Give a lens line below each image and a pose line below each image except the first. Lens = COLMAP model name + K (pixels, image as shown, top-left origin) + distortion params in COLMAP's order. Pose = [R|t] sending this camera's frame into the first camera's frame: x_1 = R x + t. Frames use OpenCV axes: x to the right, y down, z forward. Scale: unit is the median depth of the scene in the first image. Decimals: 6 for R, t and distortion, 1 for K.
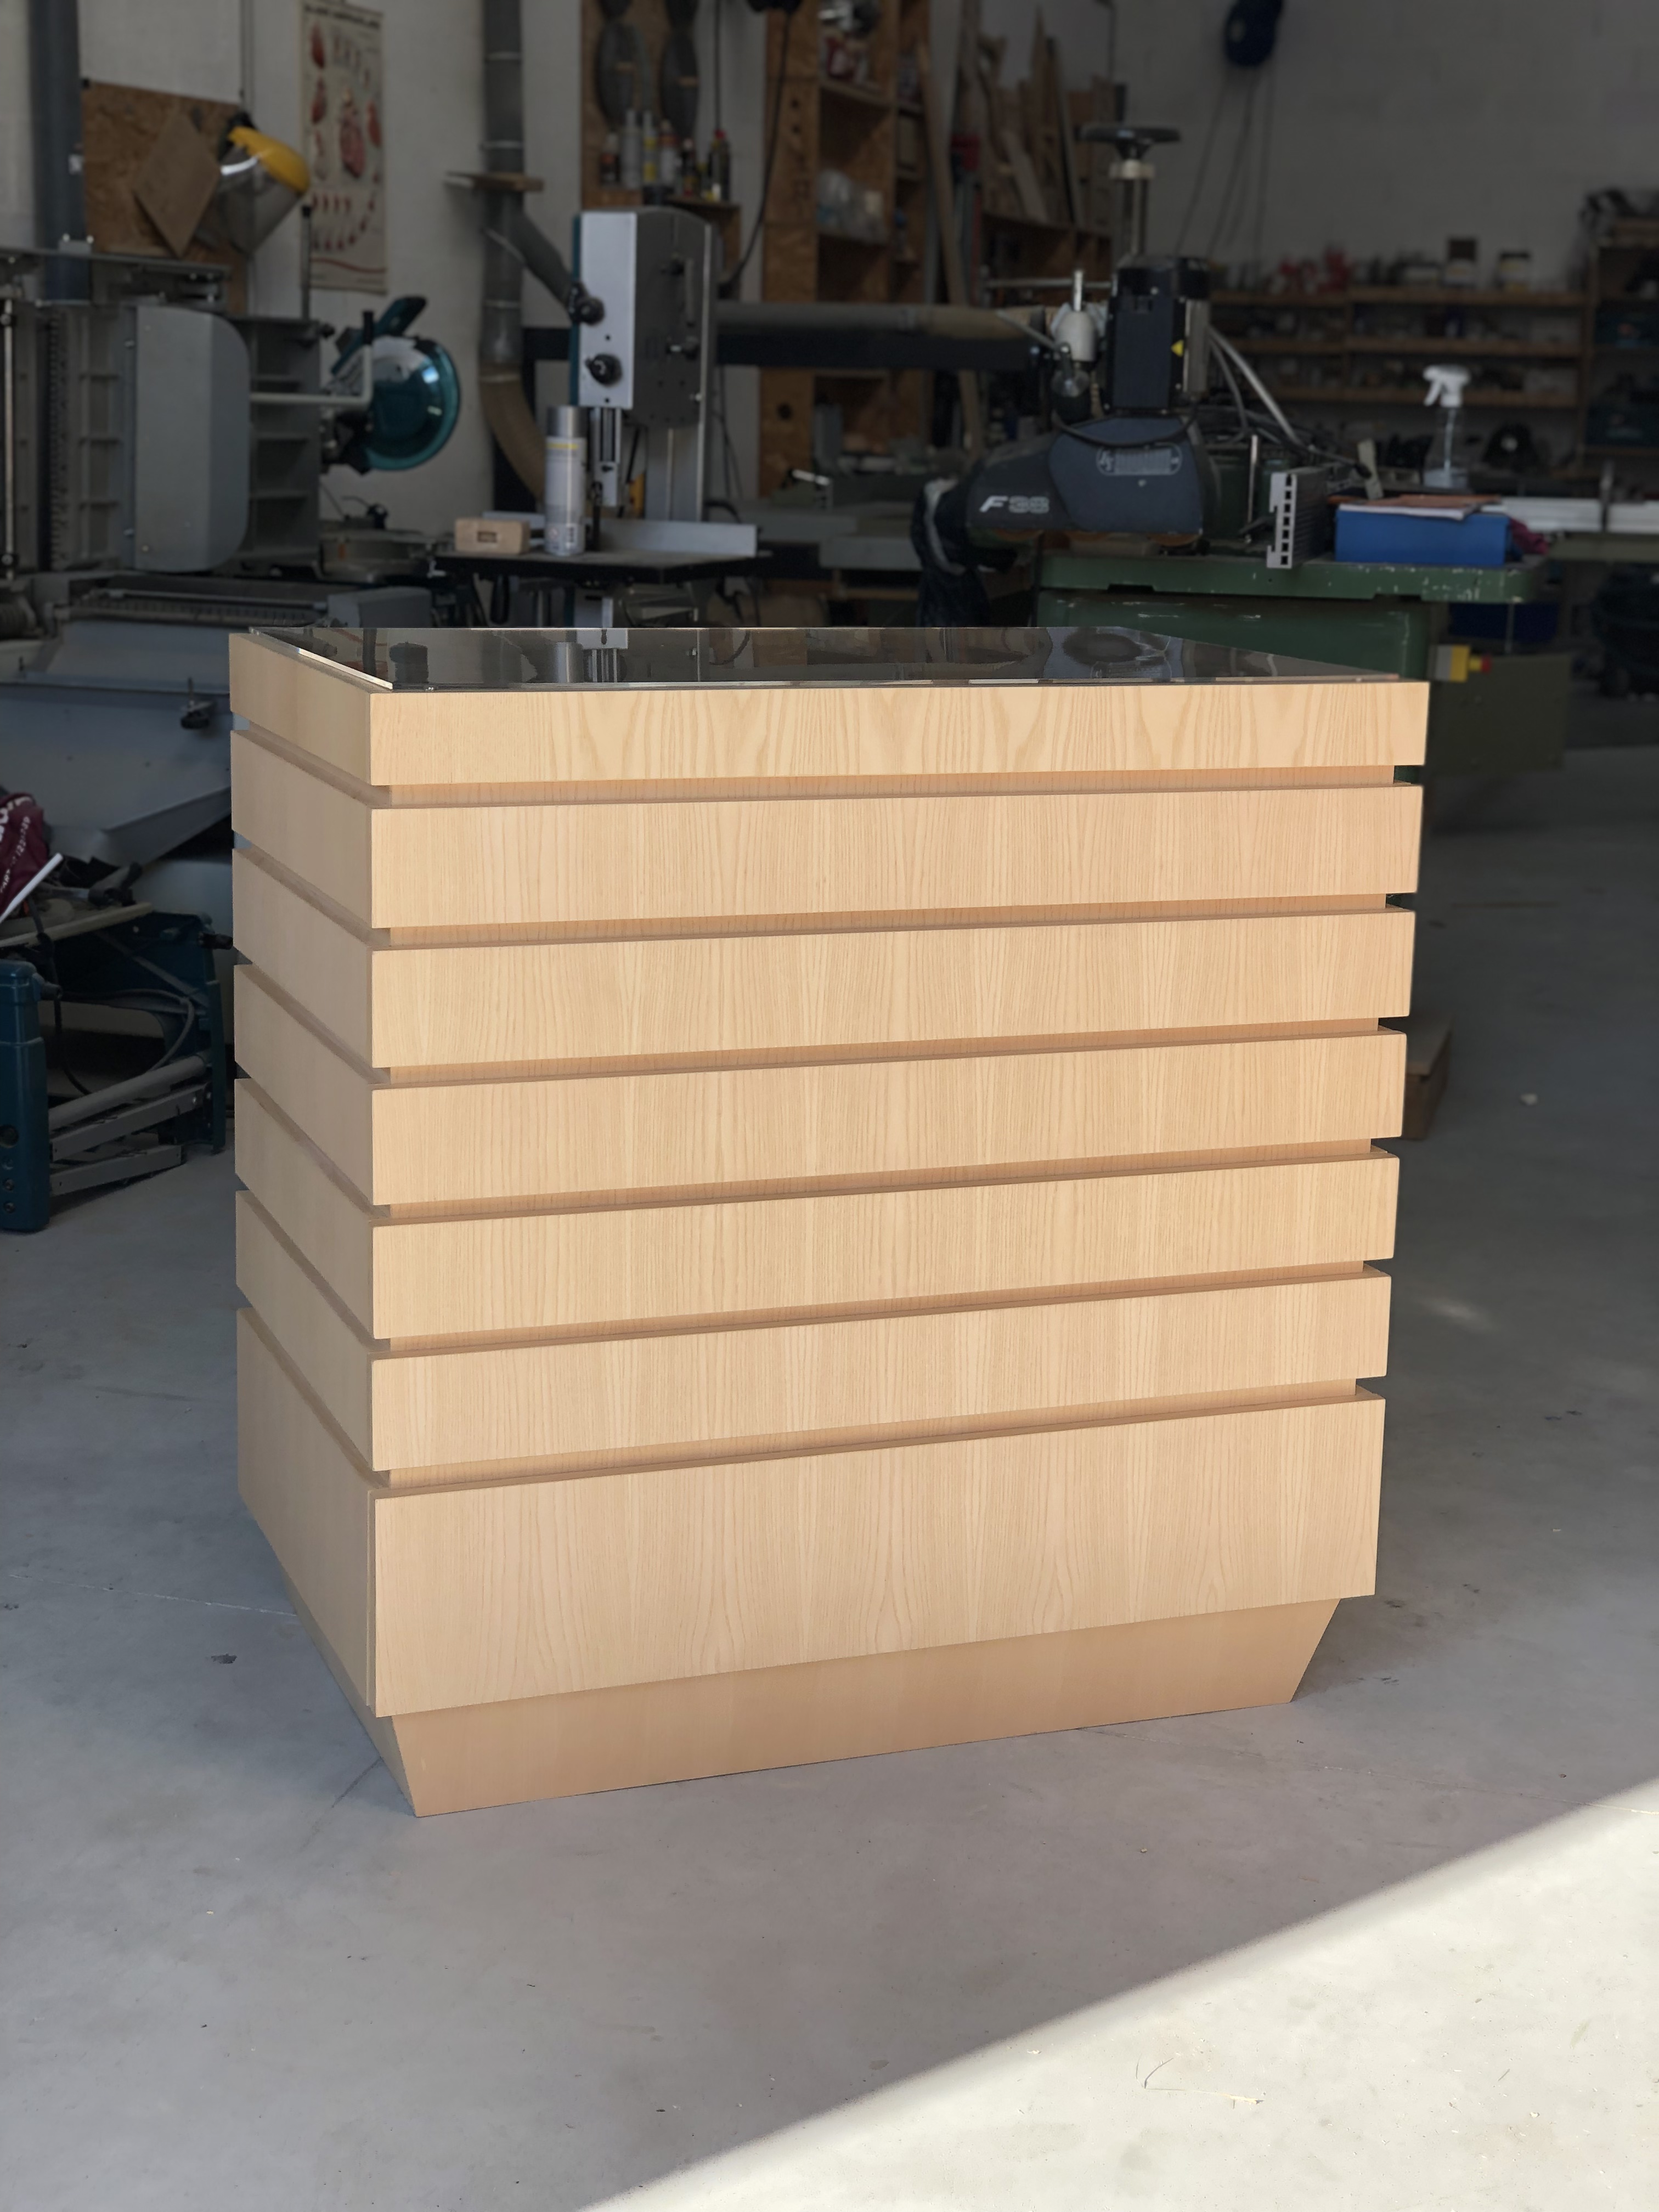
lens RADIAL K [[3316.4, 0, 829.5], [0, 3316.4, 1106.0], [0, 0, 1]] dist [0.065651, -0.113653]
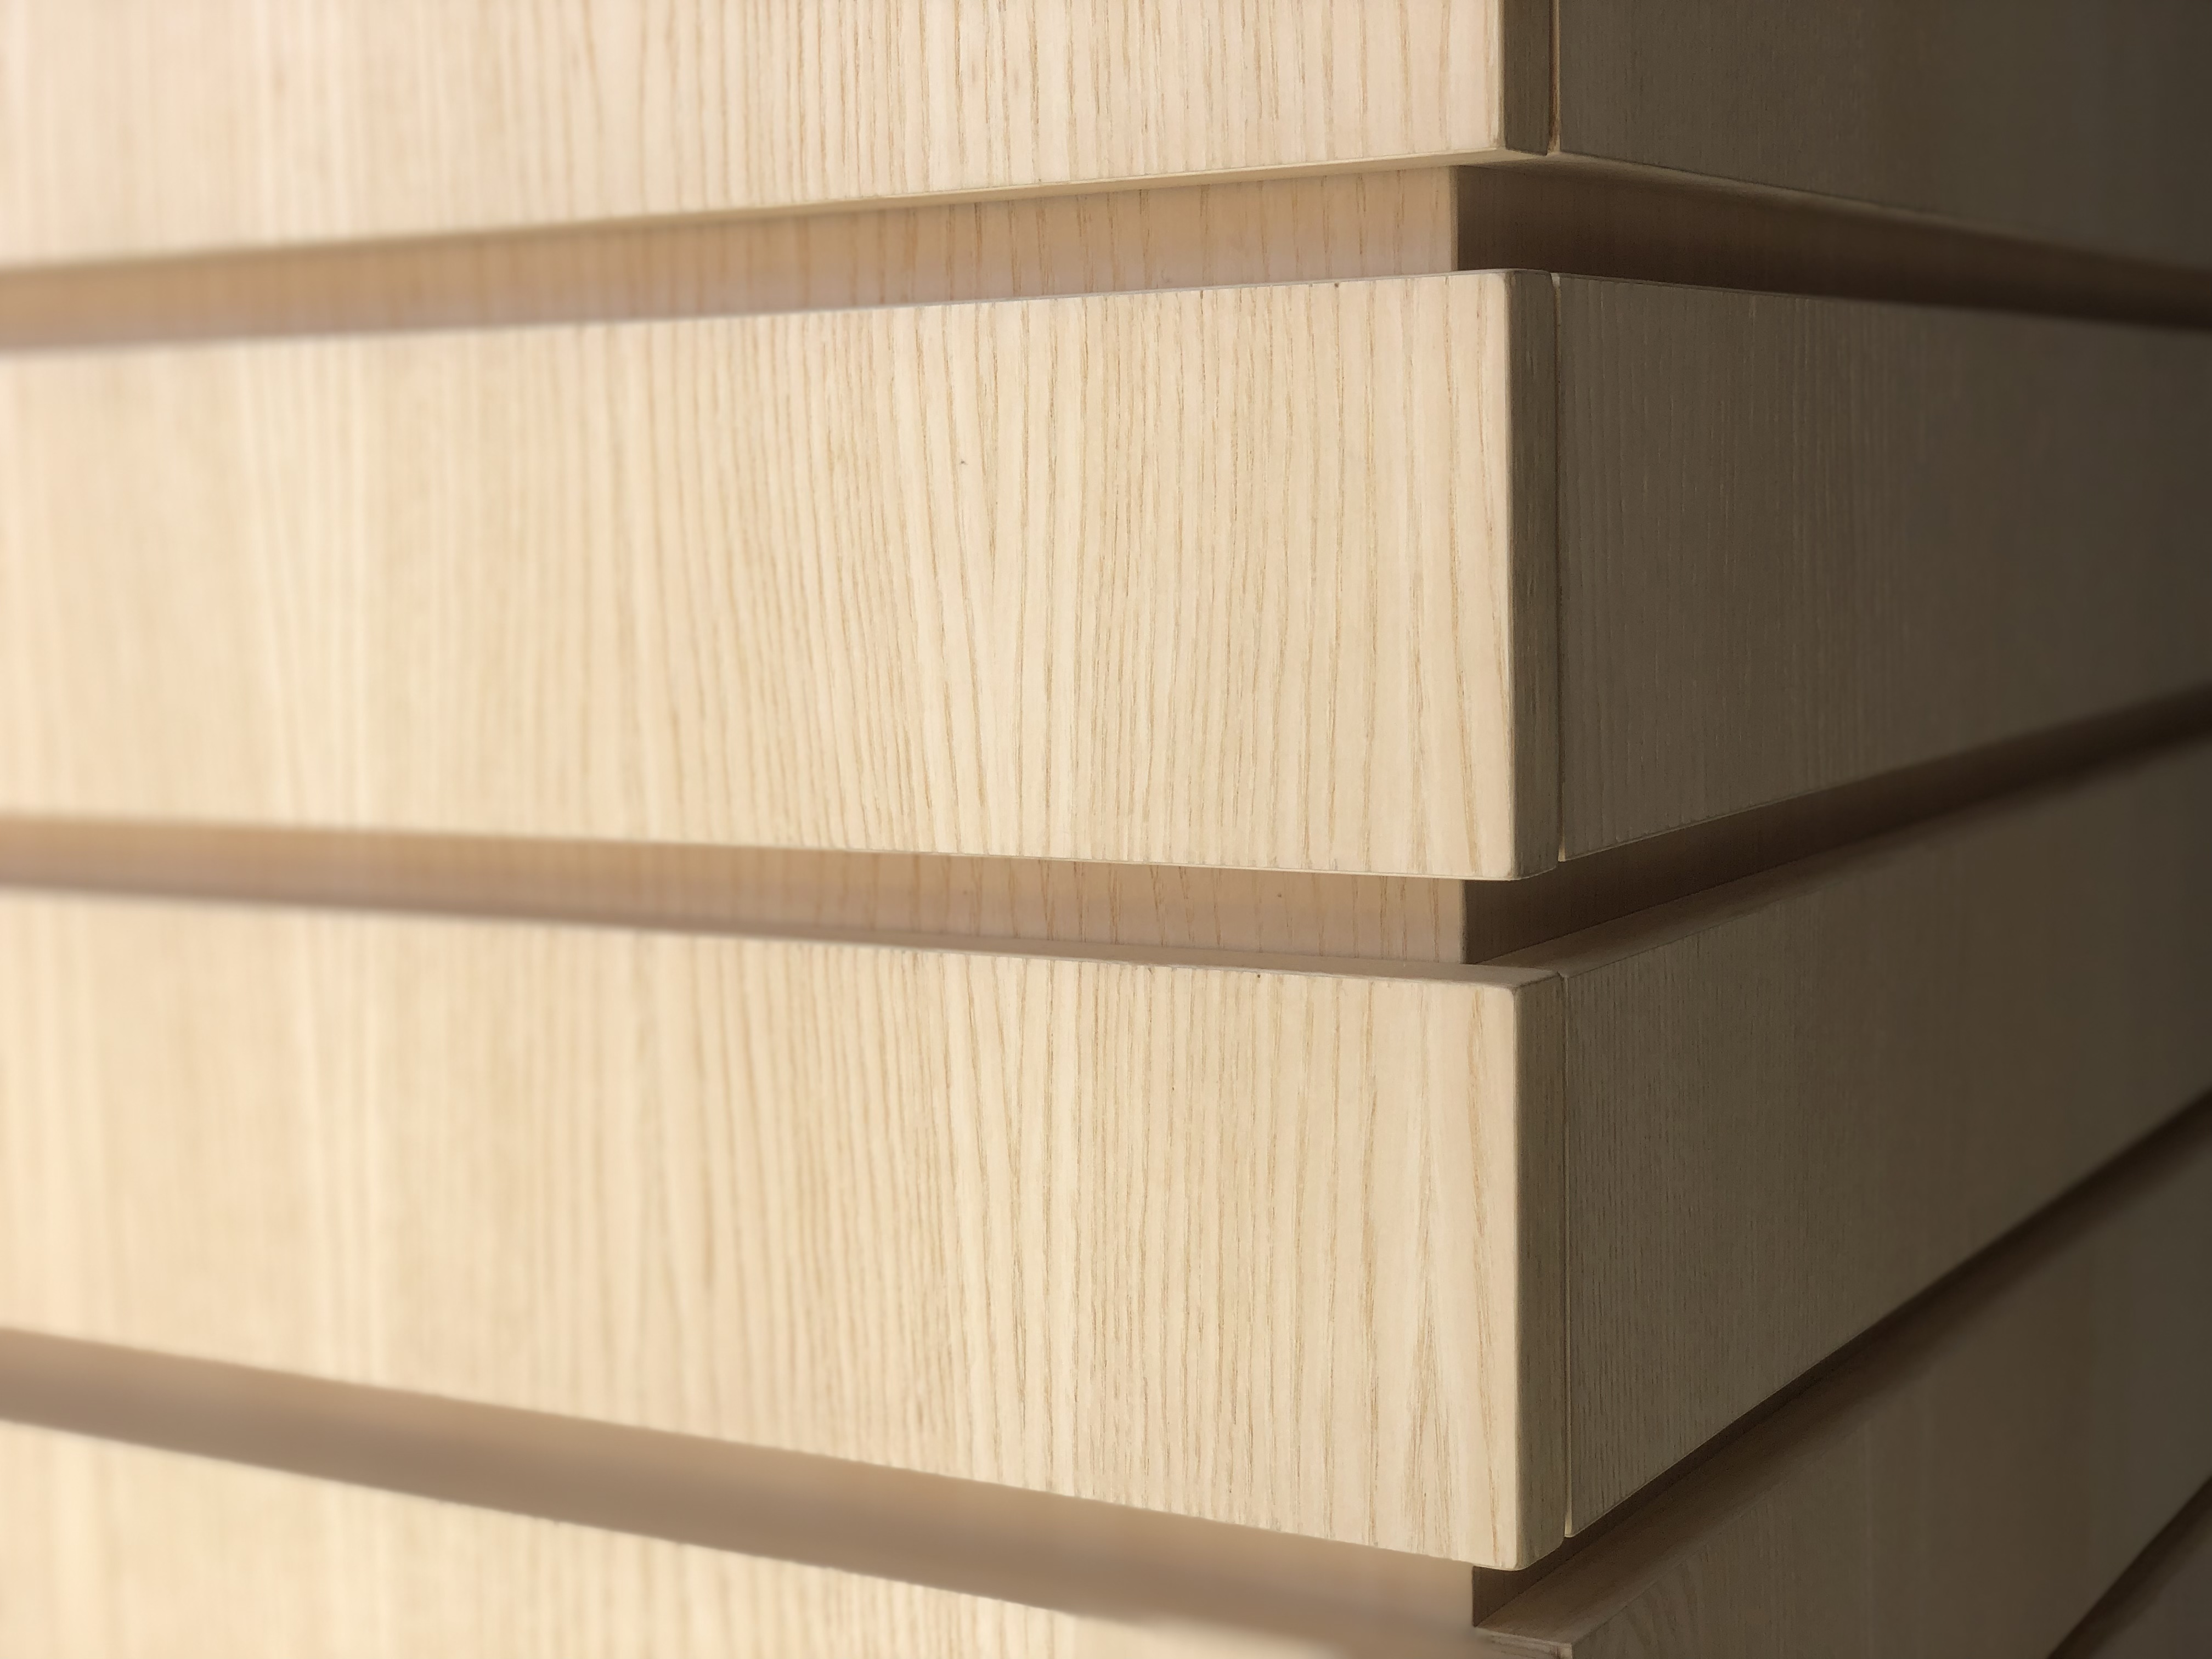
lens RADIAL K [[3316.4, 0, 1106.0], [0, 3316.4, 829.5], [0, 0, 1]] dist [0.065651, -0.113653]
pose [[0.615881, 0.044487, -0.786583, 0.306906], [-0.126010, 0.991113, -0.042609, -0.020285], [0.777697, 0.125360, 0.616013, 0.904328]]
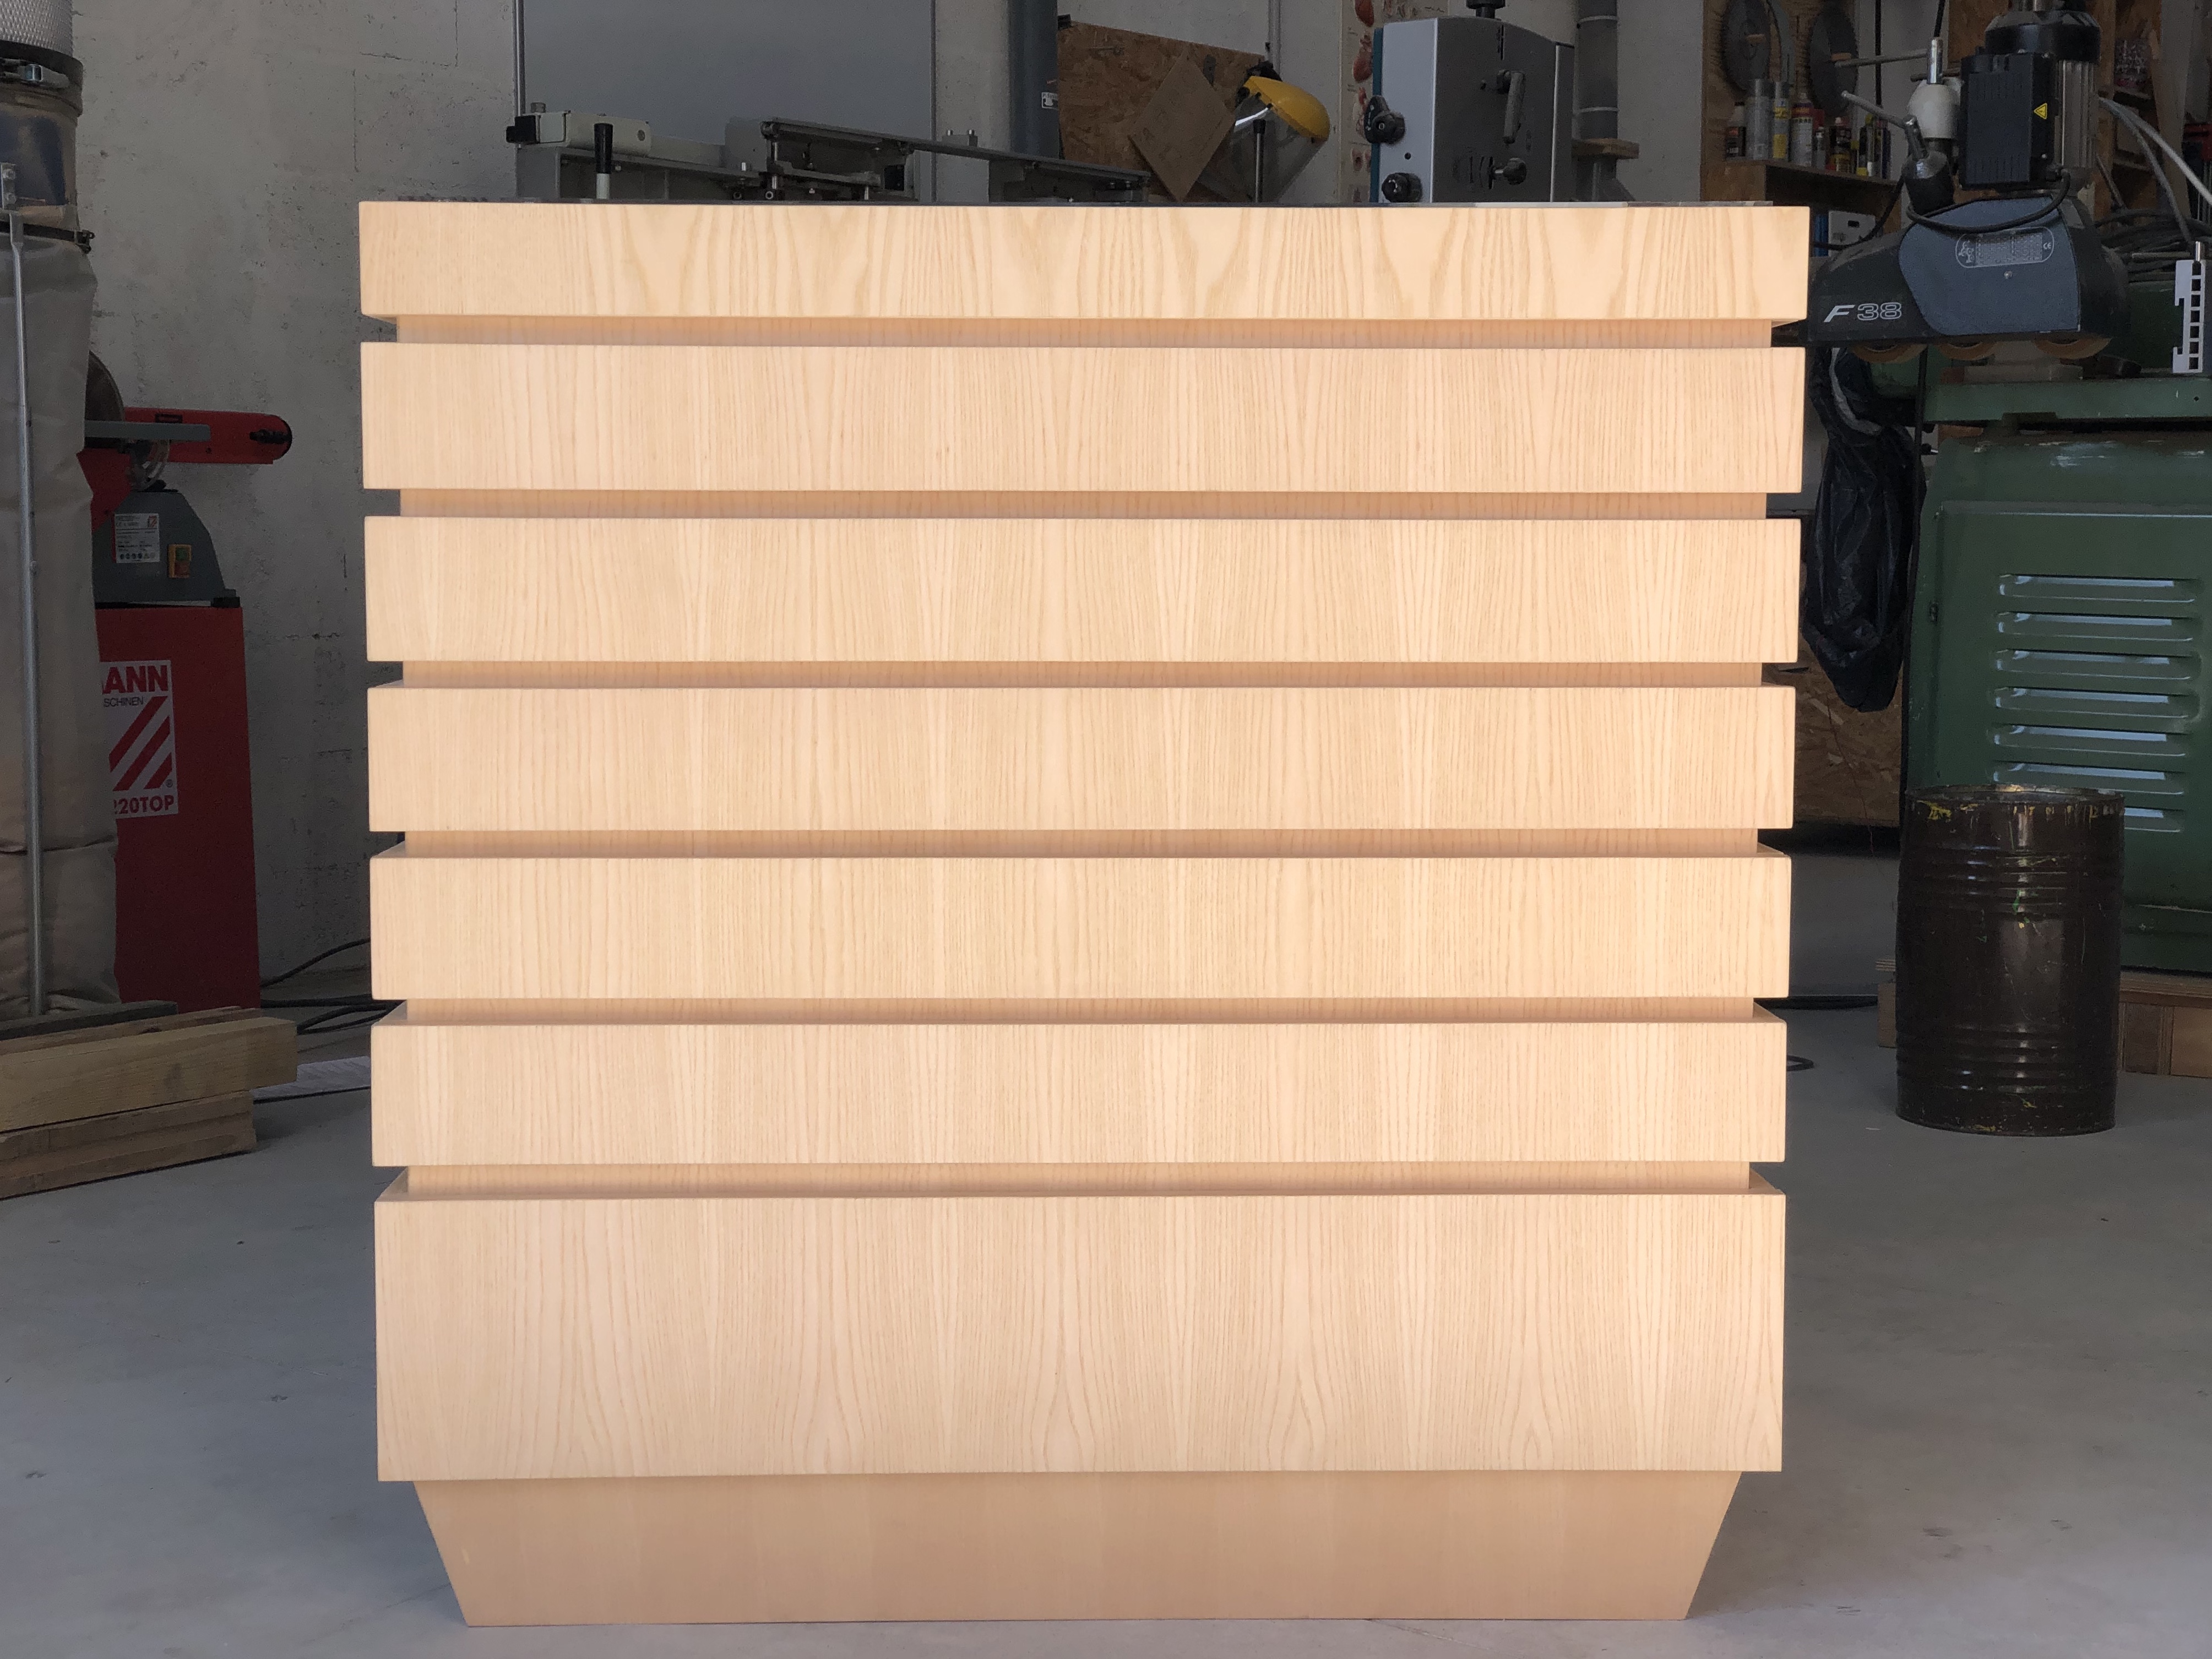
lens RADIAL K [[3304.8, 0, 1106.0], [0, 3304.8, 829.5], [0, 0, 1]] dist [0.202450, -0.895197]
pose [[0.940618, 0.007849, -0.339375, 0.290207], [-0.051181, 0.991584, -0.118921, 0.109356], [0.335585, 0.129229, 0.933104, 0.269841]]
